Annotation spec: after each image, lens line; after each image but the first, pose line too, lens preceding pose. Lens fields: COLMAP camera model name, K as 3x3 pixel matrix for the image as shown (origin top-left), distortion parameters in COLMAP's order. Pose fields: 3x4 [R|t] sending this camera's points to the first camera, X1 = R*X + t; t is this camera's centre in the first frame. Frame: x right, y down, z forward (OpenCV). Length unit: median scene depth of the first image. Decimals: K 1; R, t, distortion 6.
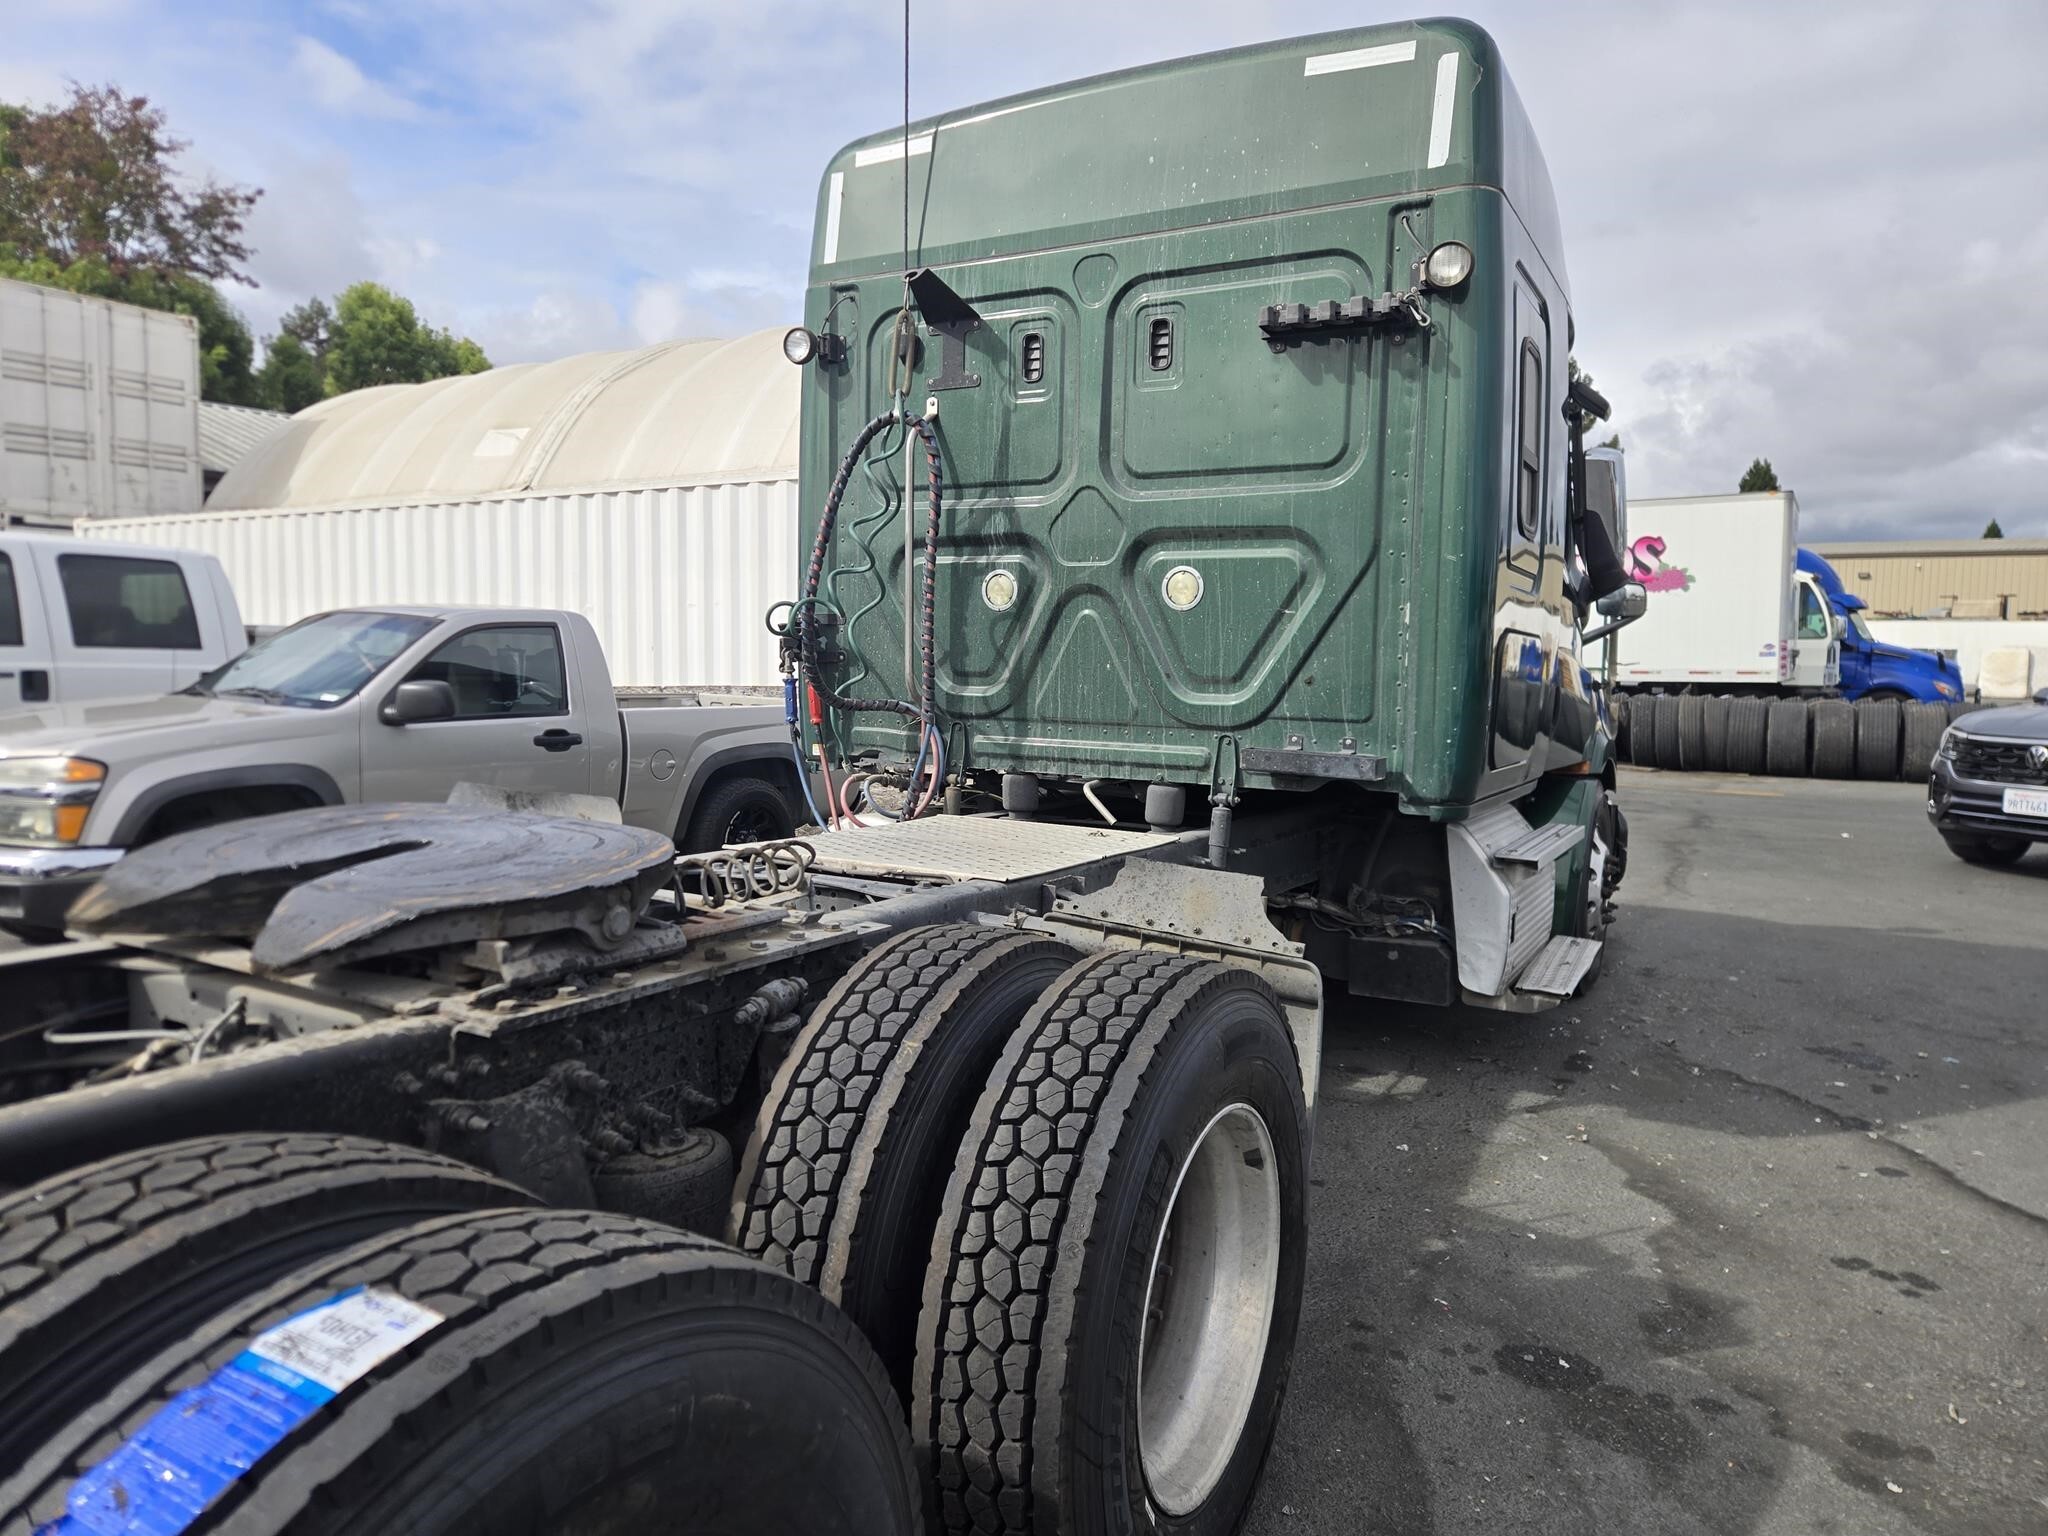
lens RADIAL K [[1374.8, 0, 1014.1], [0, 1374.8, 757.3], [0, 0, 1]] dist [0.072216, -0.062375]
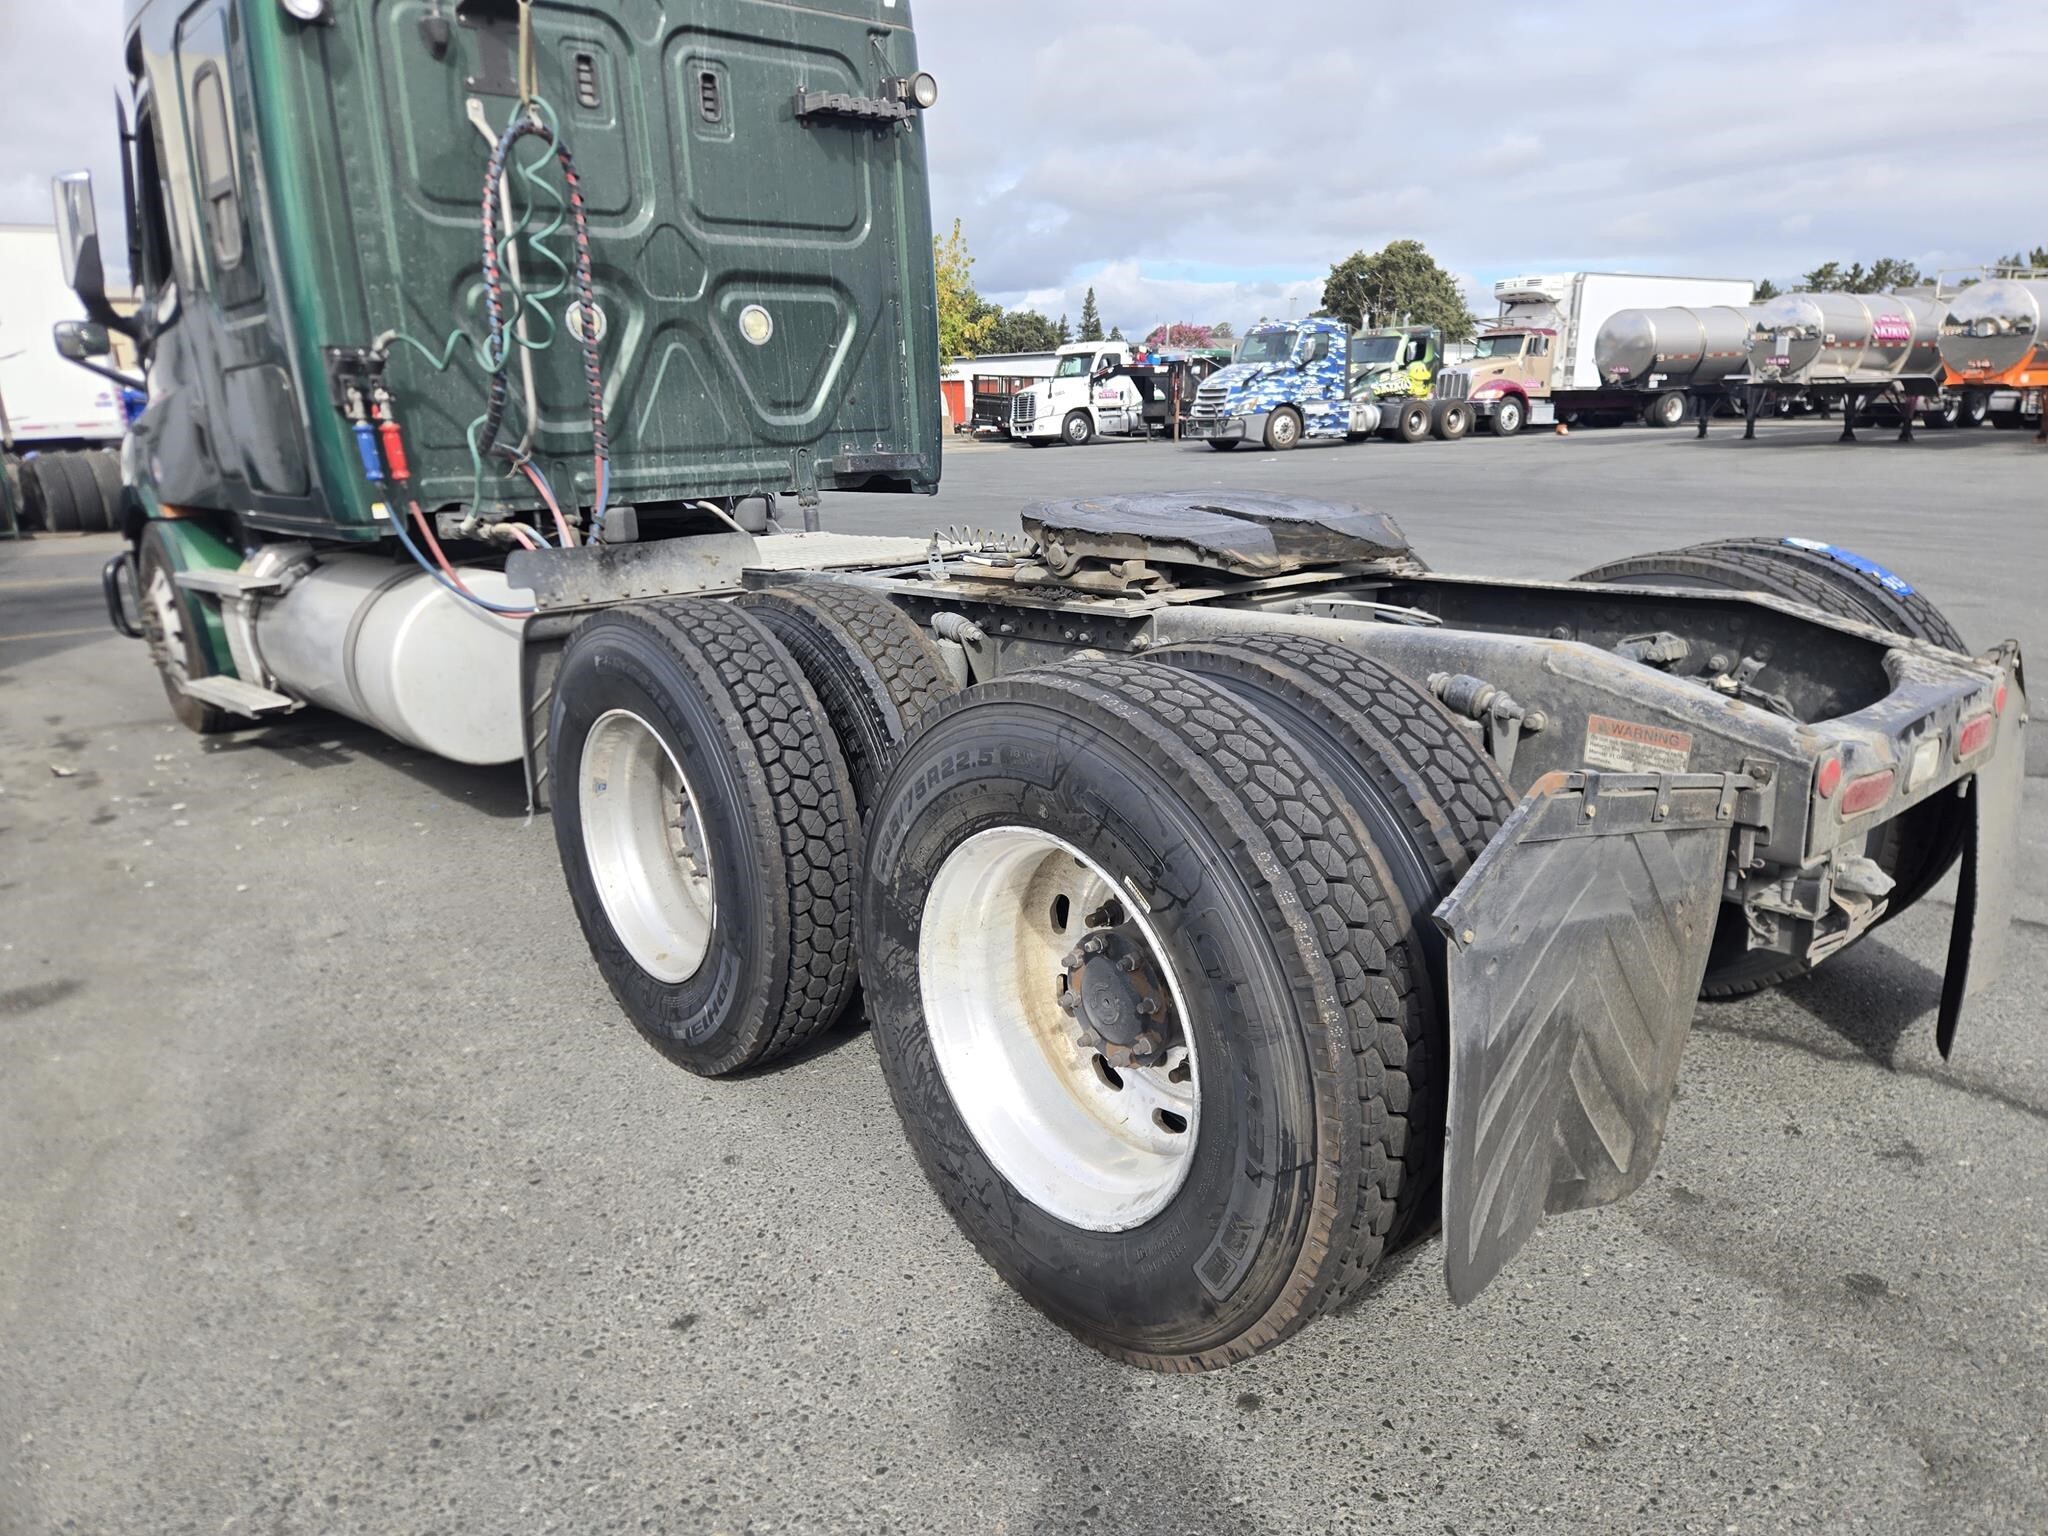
lens RADIAL K [[1361.6, 0, 1054.1], [0, 1361.6, 770.1], [0, 0, 1]] dist [0.074244, -0.055087]
pose [[0.304064, -0.277777, 0.911255, -0.916381], [0.110207, 0.960380, 0.255978, -0.026901], [-0.946255, 0.022593, 0.322630, 0.351516]]
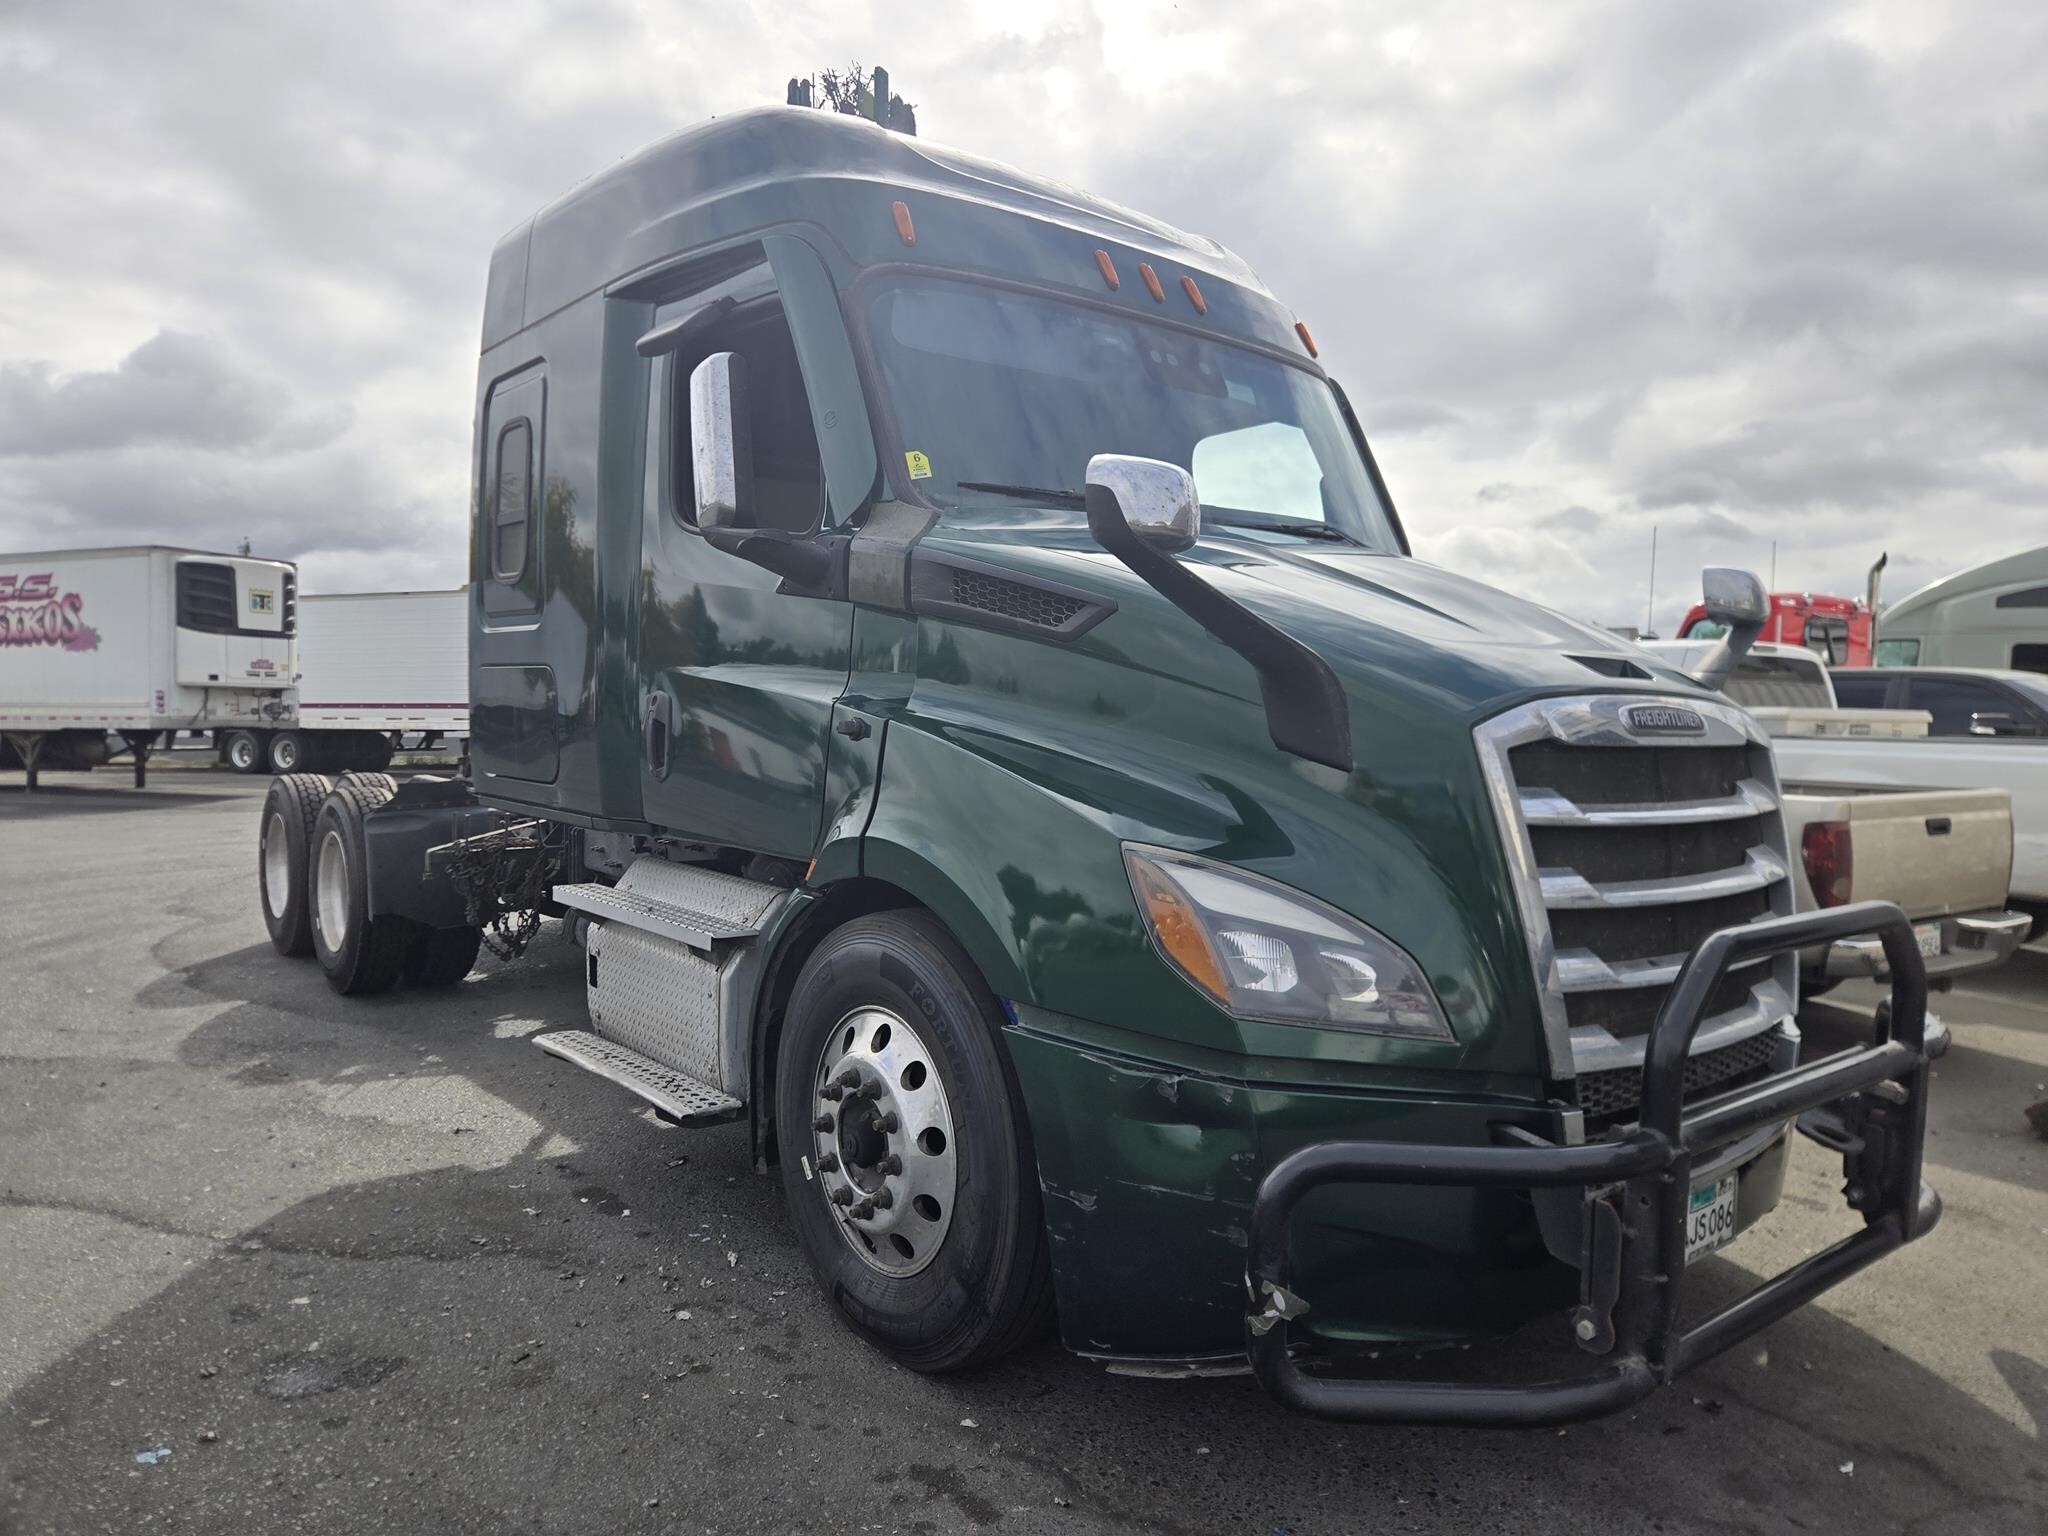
lens RADIAL K [[1385.5, 0, 1018.8], [0, 1385.5, 778.1], [0, 0, 1]] dist [0.069401, -0.049796]
pose [[-0.371187, 0.014319, -0.928448, 1.213971], [-0.094403, 0.994118, 0.053074, -0.089877], [0.923747, 0.107349, -0.367652, 1.720004]]
